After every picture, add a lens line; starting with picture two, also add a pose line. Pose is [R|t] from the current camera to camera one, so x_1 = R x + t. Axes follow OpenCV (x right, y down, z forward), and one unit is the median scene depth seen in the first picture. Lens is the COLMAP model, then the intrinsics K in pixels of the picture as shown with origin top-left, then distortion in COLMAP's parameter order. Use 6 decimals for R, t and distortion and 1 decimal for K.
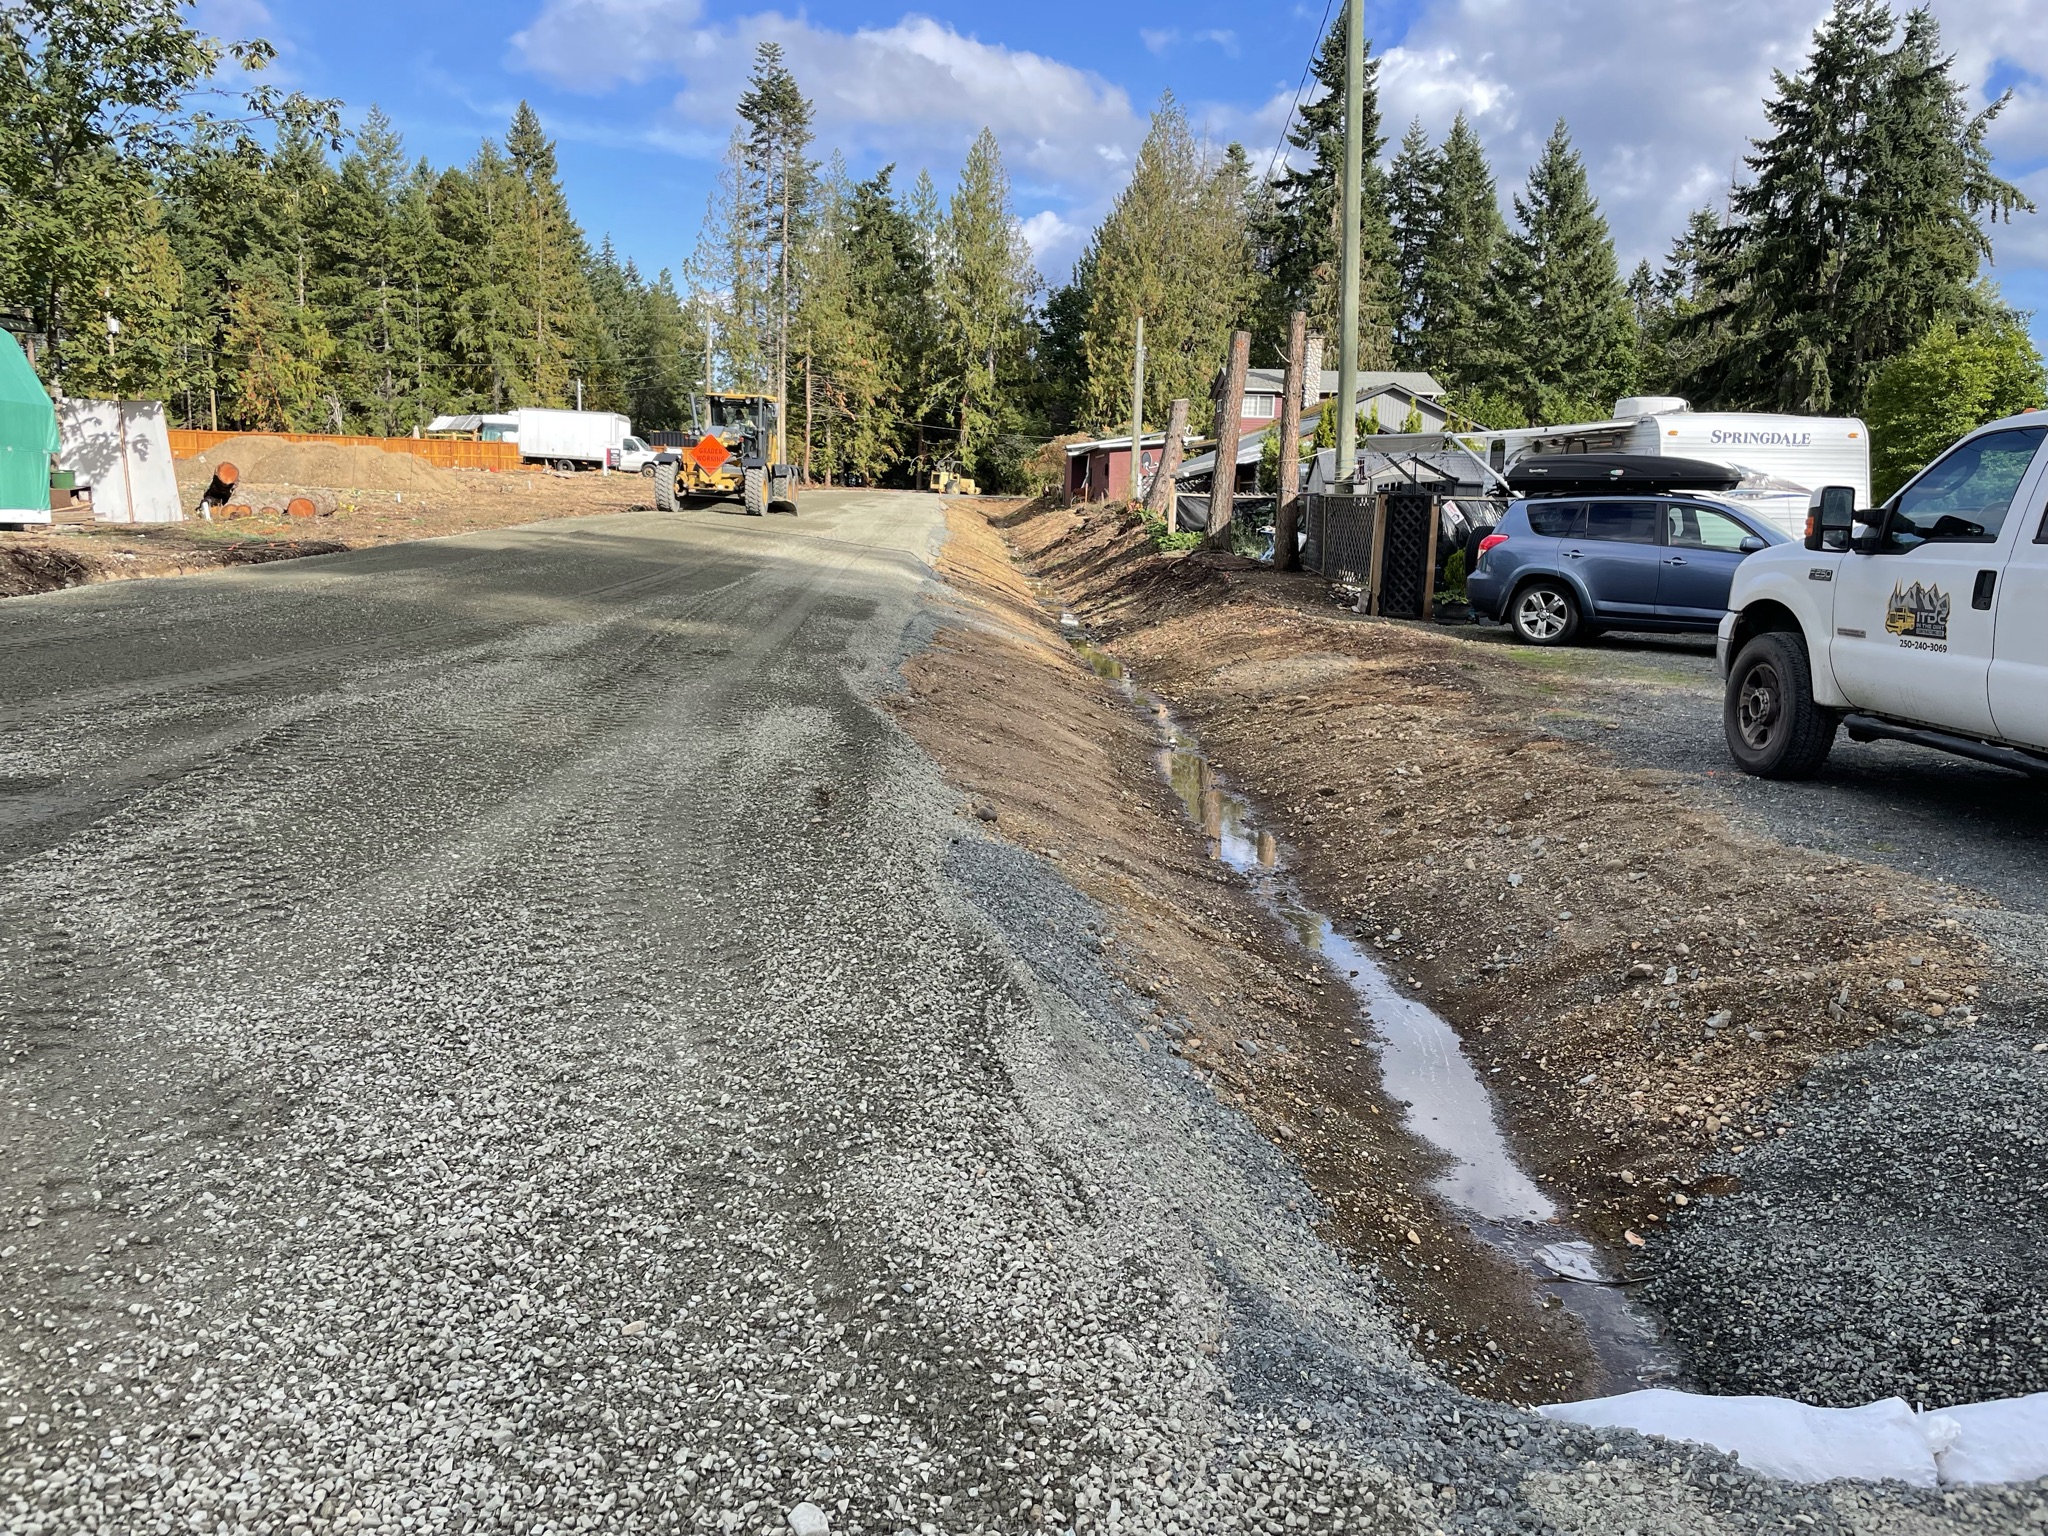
lens RADIAL K [[1524.2, 0, 1024.0], [0, 1524.2, 768.0], [0, 0, 1]] dist [0.082969, -0.105789]
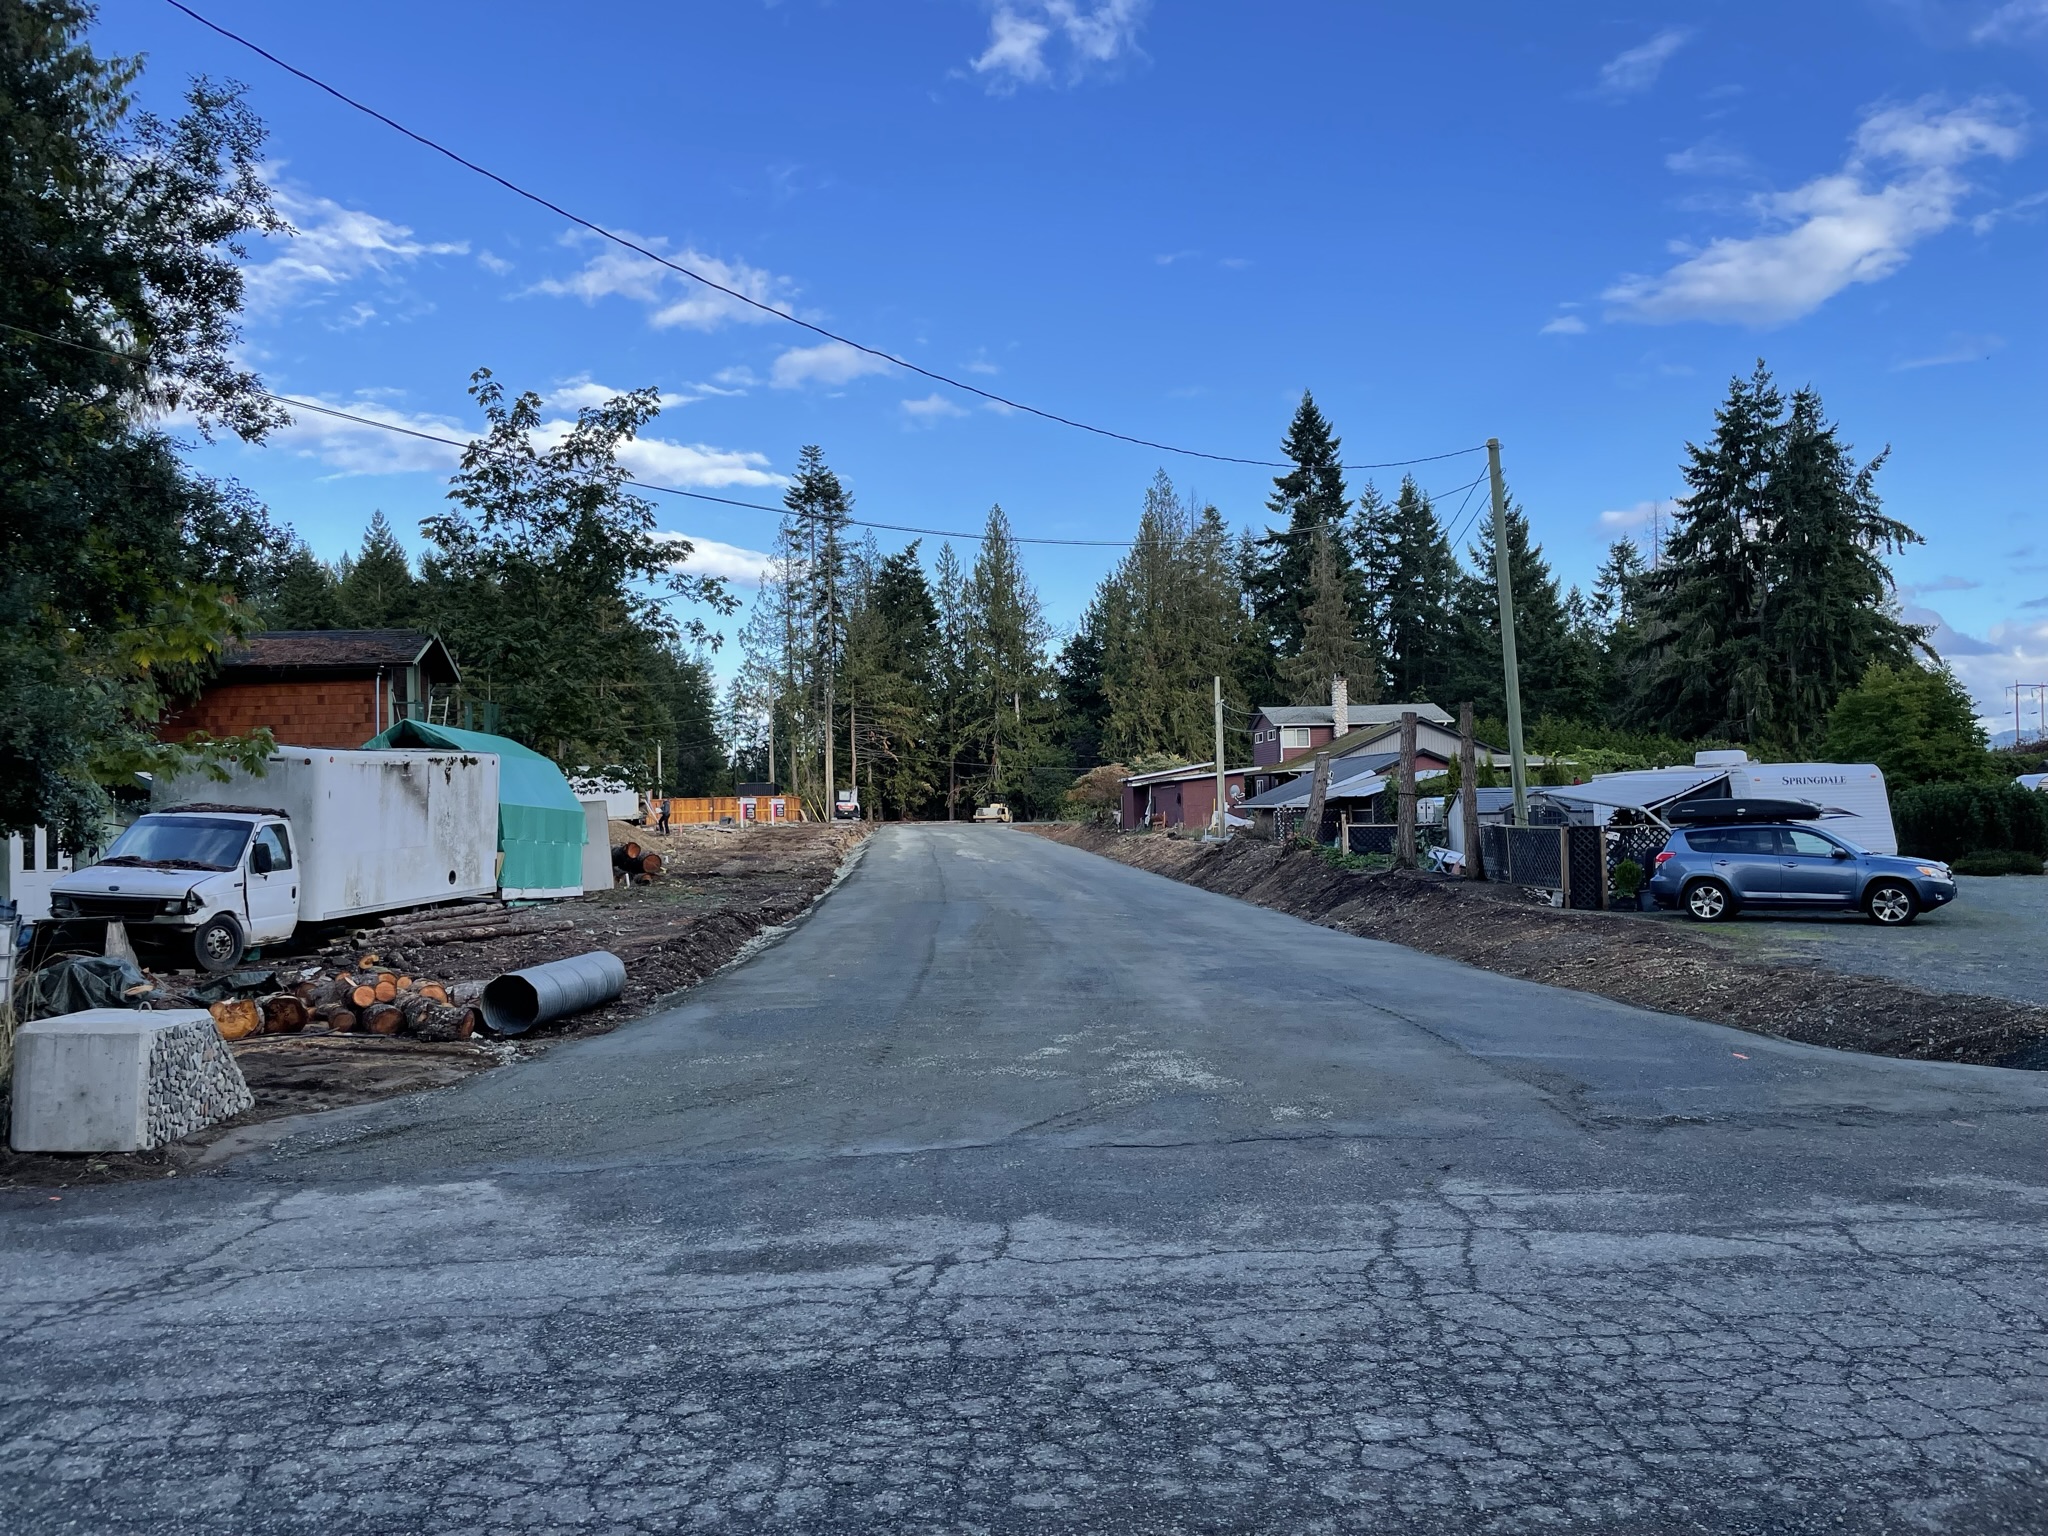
lens RADIAL K [[1529.6, 0, 1048.9], [0, 1529.6, 783.9], [0, 0, 1]] dist [0.092251, -0.128345]
pose [[0.997637, -0.049886, 0.047239, -0.067986], [0.058112, 0.979497, -0.192895, 0.008009], [-0.036648, 0.195185, 0.980082, -0.091823]]
